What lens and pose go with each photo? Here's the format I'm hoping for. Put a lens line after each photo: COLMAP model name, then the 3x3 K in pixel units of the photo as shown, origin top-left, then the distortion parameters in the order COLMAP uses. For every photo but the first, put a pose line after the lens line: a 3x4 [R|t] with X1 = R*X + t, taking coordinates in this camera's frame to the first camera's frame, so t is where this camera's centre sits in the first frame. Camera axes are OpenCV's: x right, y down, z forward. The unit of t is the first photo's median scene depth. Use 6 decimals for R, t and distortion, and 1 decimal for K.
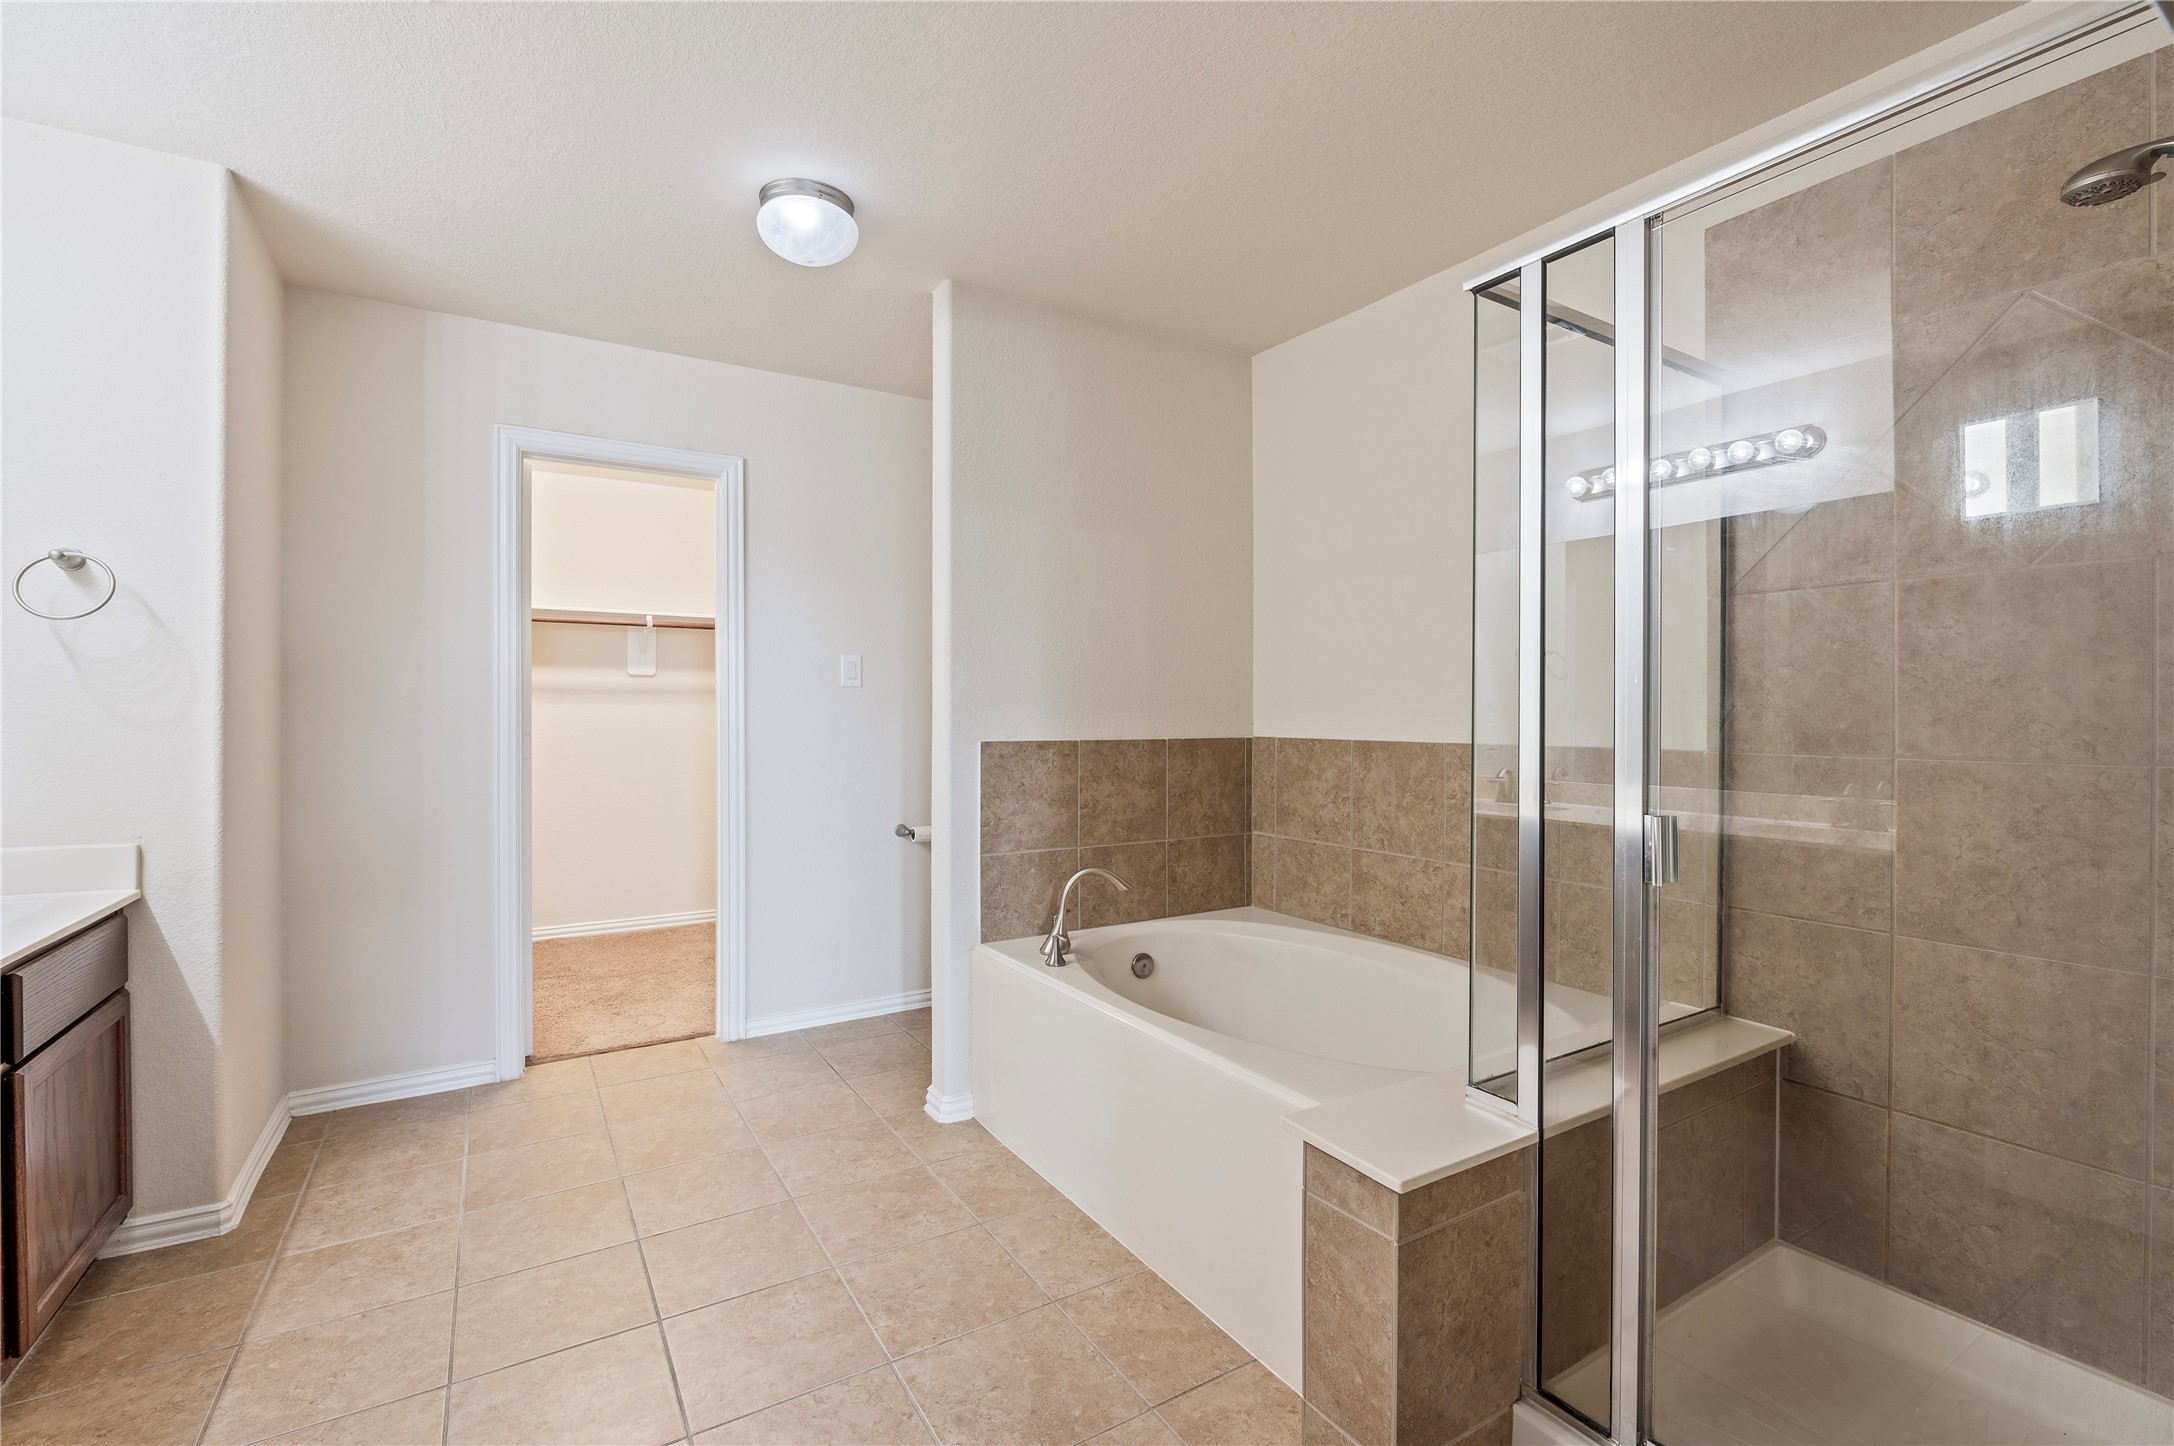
lens RADIAL K [[925.8, 0, 1080.4], [0, 925.8, 717.9], [0, 0, 1]] dist [-0.002866, -0.000492]
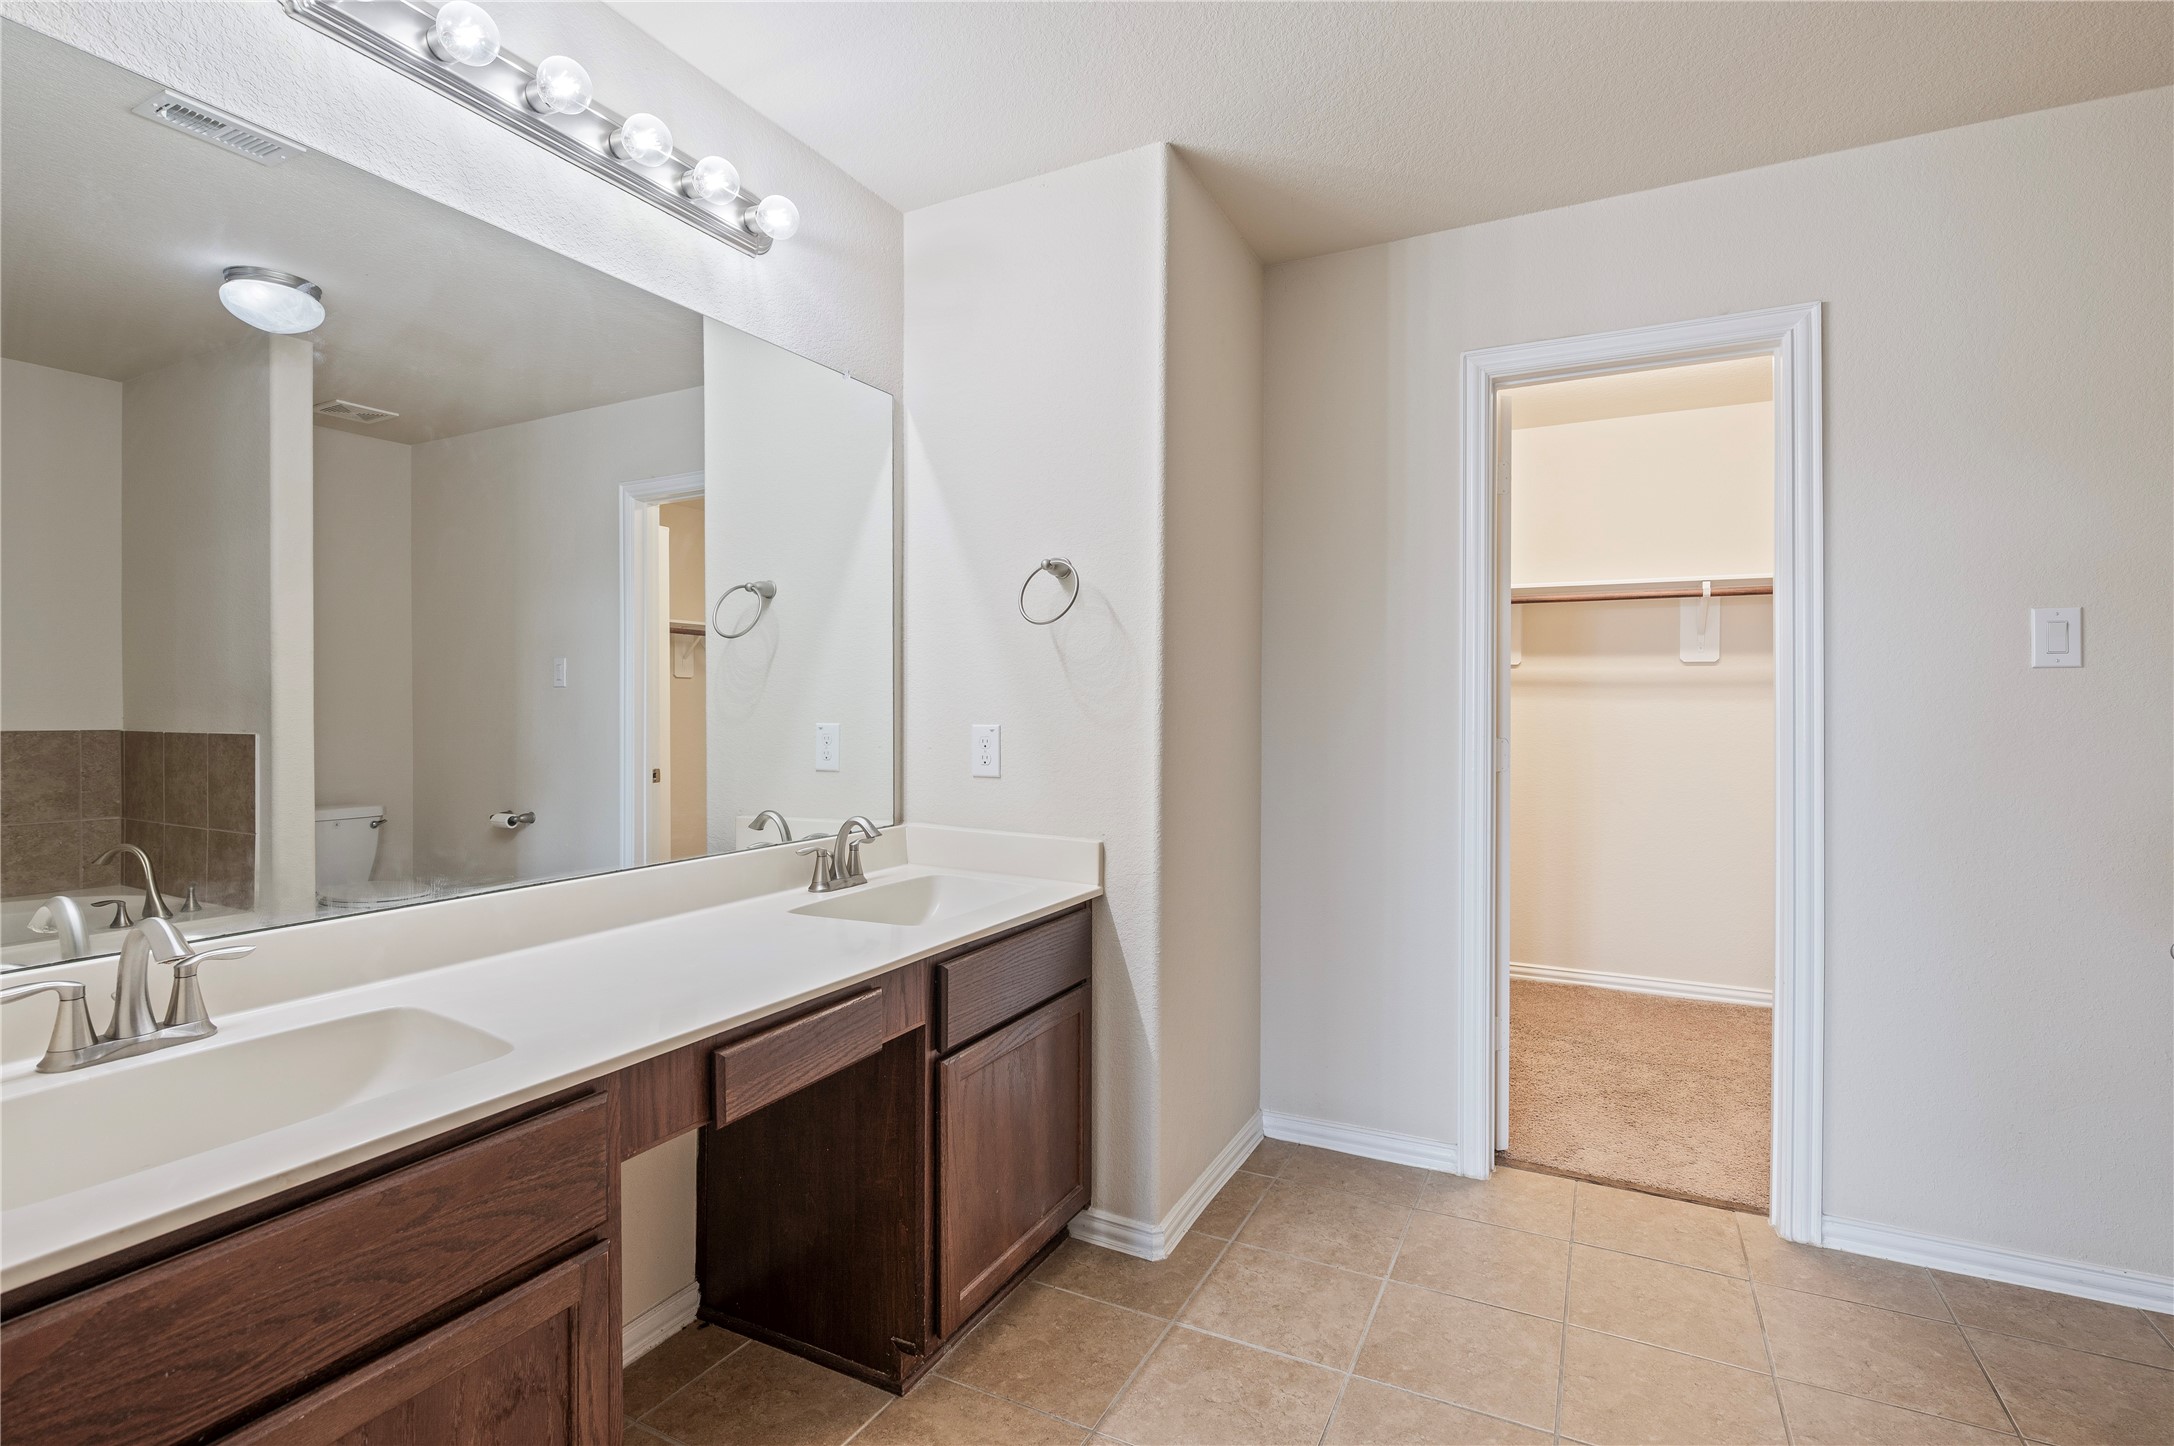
lens RADIAL K [[1008.8, 0, 1093.7], [0, 1008.8, 701.6], [0, 0, 1]] dist [-0.010216, 0.000089]
pose [[0.518305, -0.002519, -0.855192, -0.047758], [-0.008784, 0.999927, -0.008269, -0.004655], [0.855151, 0.011798, 0.518245, 0.258488]]
